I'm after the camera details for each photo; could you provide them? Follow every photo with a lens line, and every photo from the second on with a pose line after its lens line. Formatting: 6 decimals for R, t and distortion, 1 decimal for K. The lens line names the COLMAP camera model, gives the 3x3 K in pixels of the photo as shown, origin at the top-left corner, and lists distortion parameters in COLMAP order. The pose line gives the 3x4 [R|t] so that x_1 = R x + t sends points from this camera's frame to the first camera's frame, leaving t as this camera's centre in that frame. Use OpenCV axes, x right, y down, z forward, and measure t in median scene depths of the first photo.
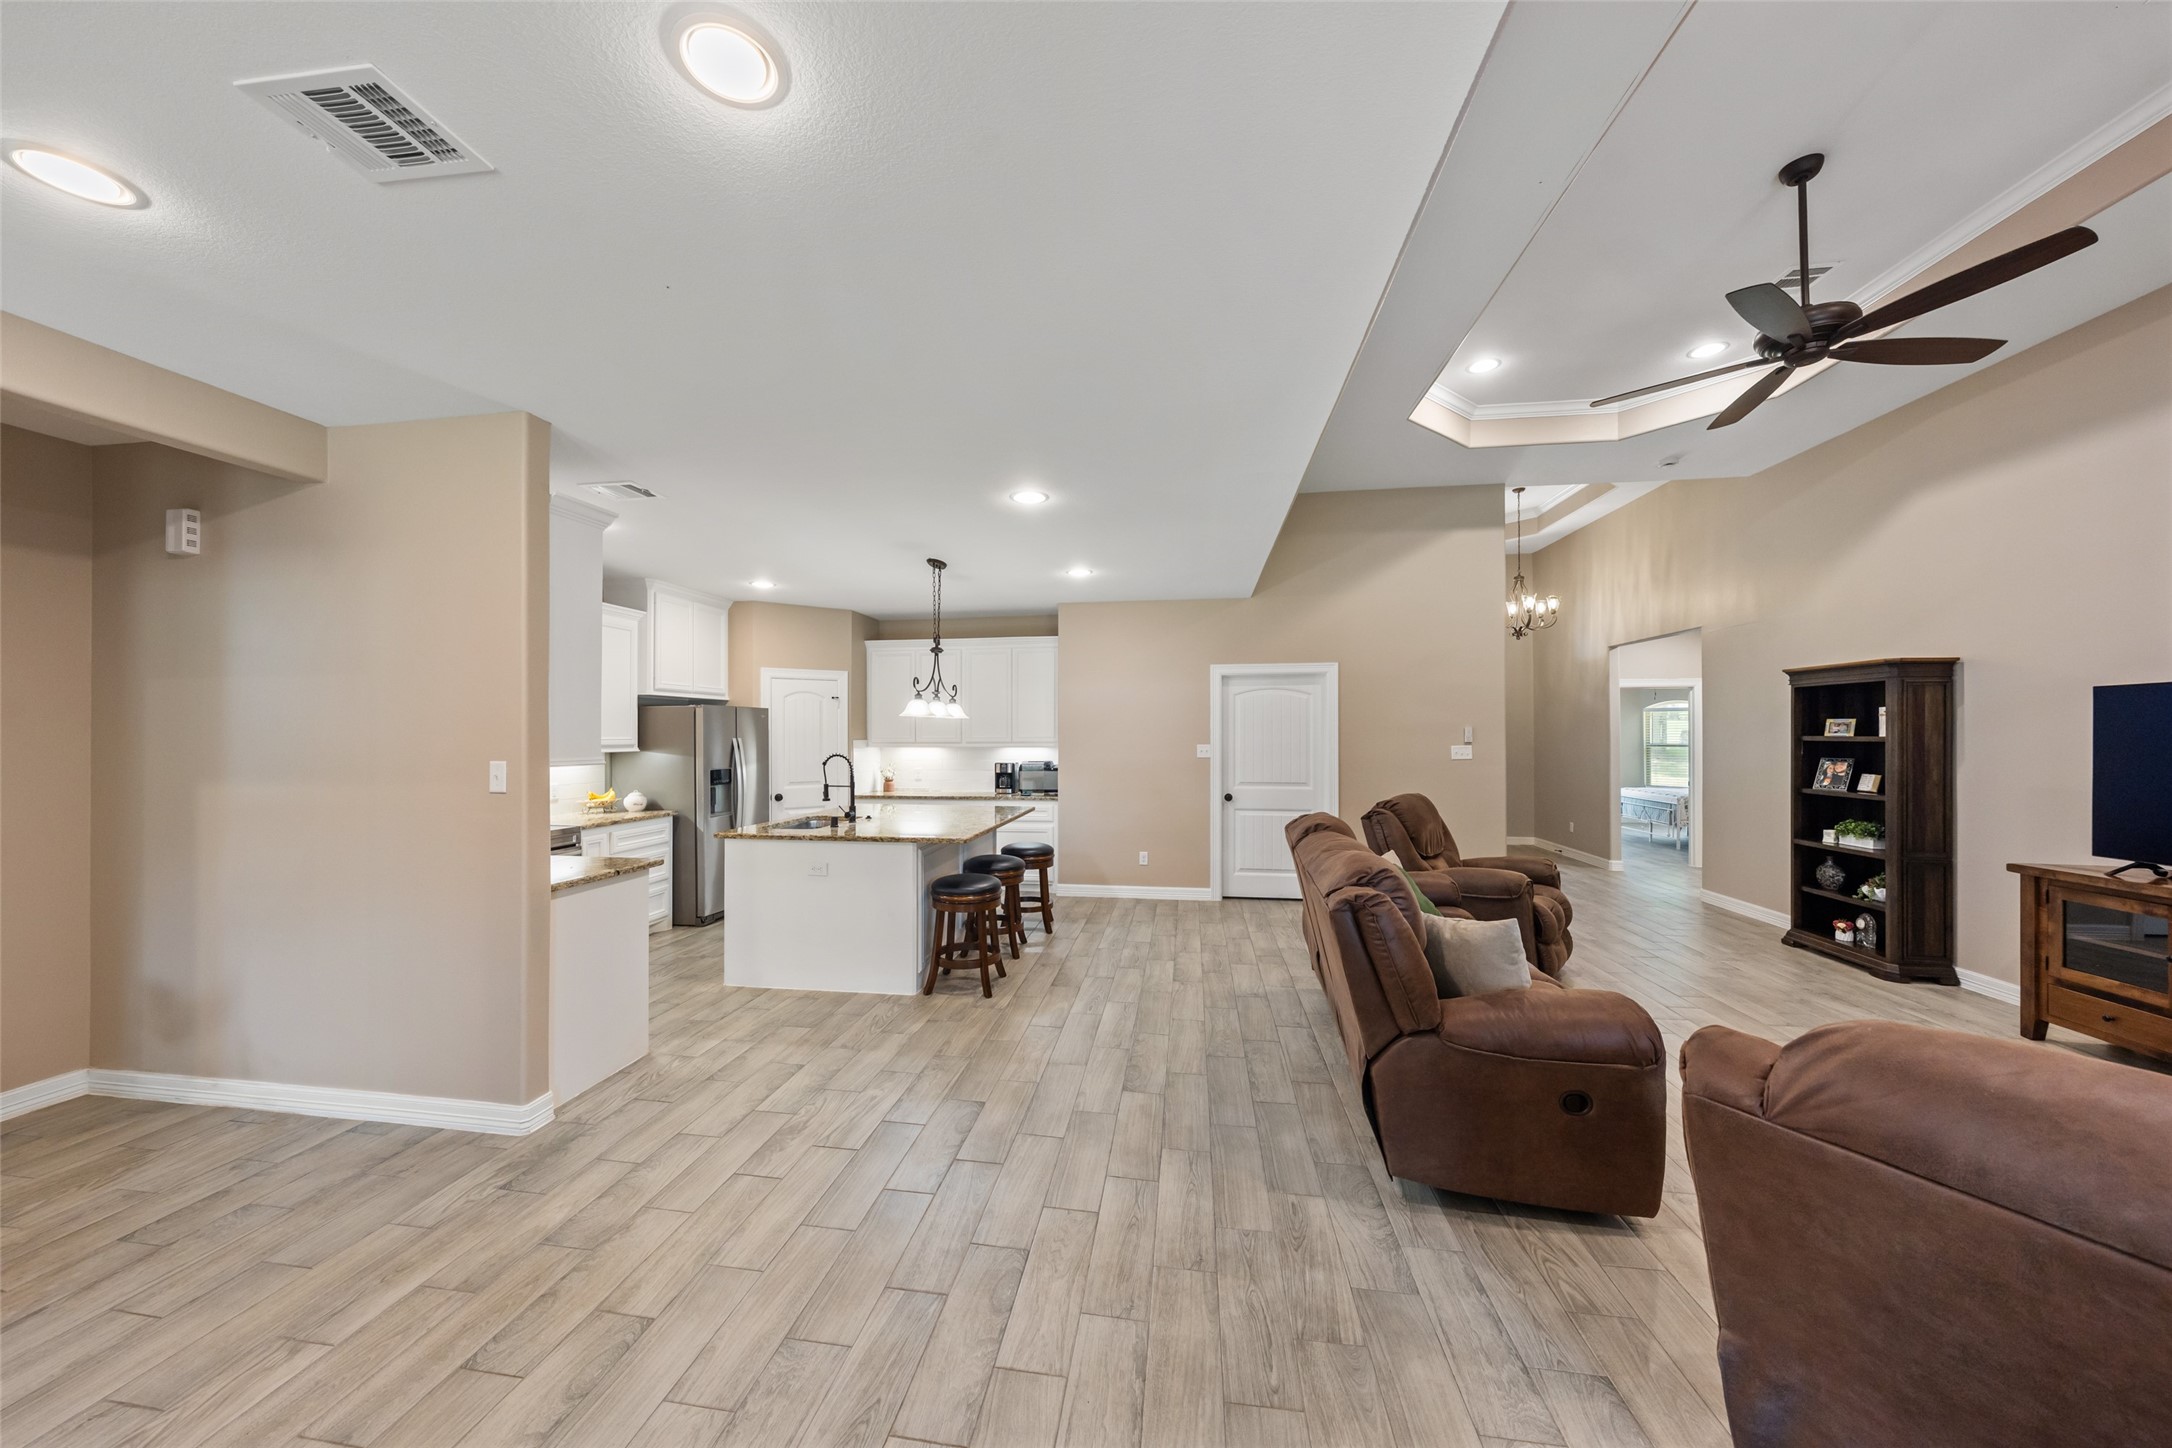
lens RADIAL K [[739.8, 0, 1073.6], [0, 739.8, 731.2], [0, 0, 1]] dist [-0.001714, -0.000073]
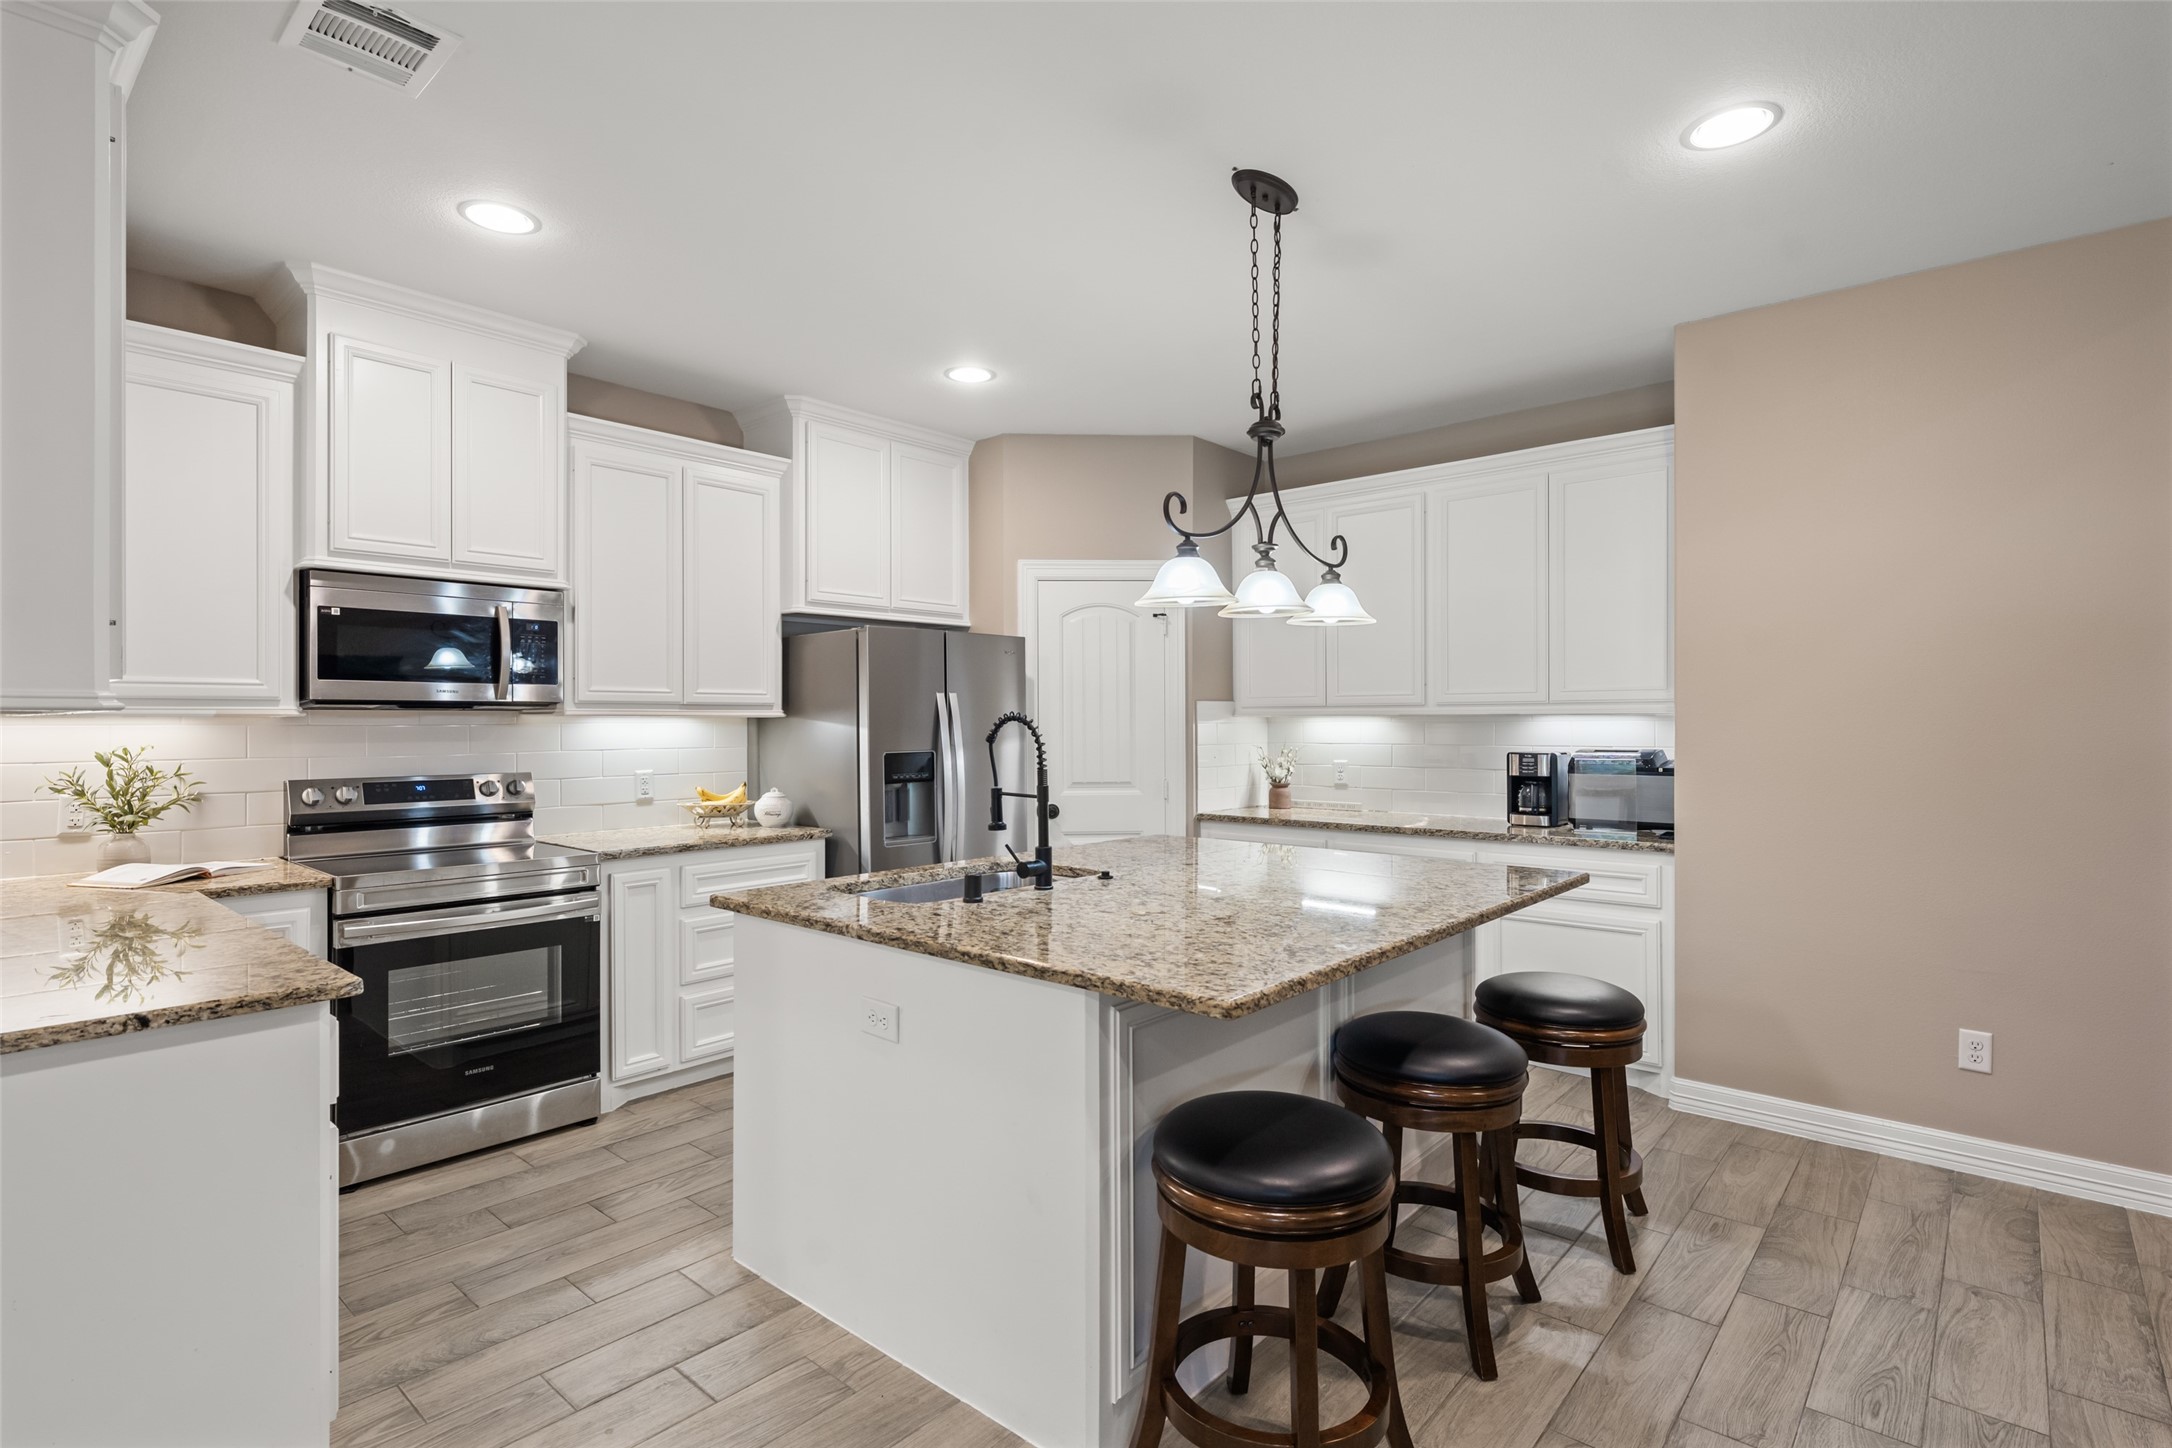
lens RADIAL K [[1057.2, 0, 1076.5], [0, 1057.2, 714.8], [0, 0, 1]] dist [-0.000090, -0.000569]
pose [[0.843089, -0.002524, -0.537767, 0.014761], [0.002892, 0.999996, -0.000159, 0.028519], [0.537766, -0.001421, 0.843093, 0.486817]]
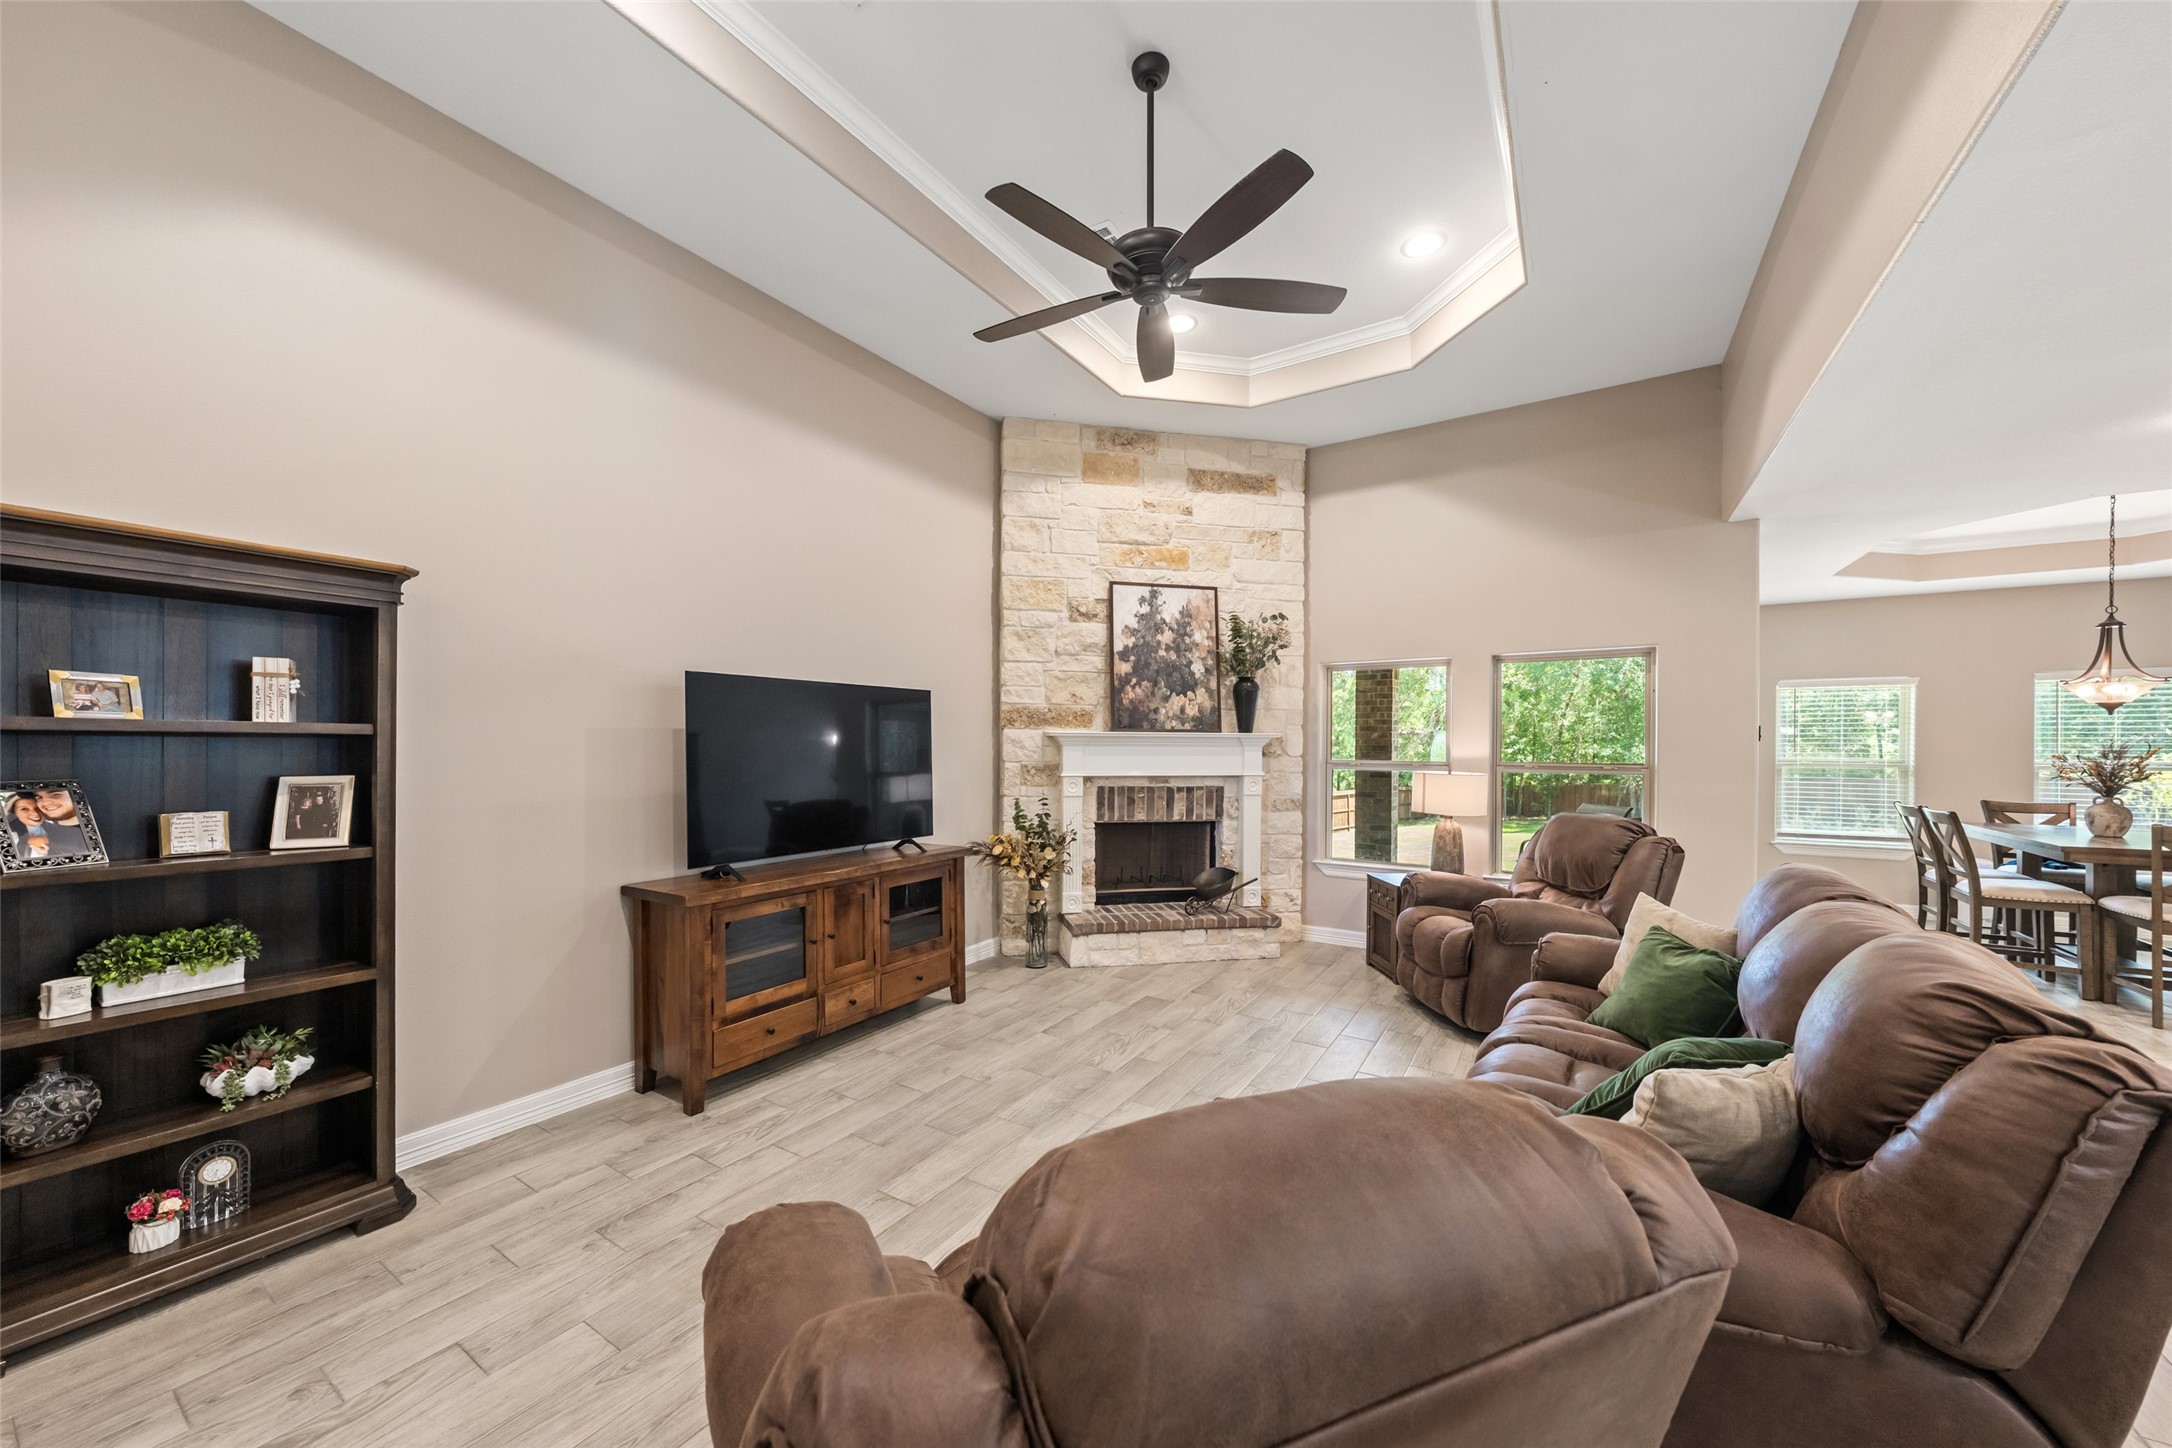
lens RADIAL K [[780.6, 0, 1081.8], [0, 780.6, 749.1], [0, 0, 1]] dist [0.001194, -0.000080]
pose [[-0.915051, -0.002907, 0.403328, 0.391852], [-0.003774, 0.999992, -0.001354, 0.019269], [-0.403320, -0.002761, -0.915055, 1.064453]]
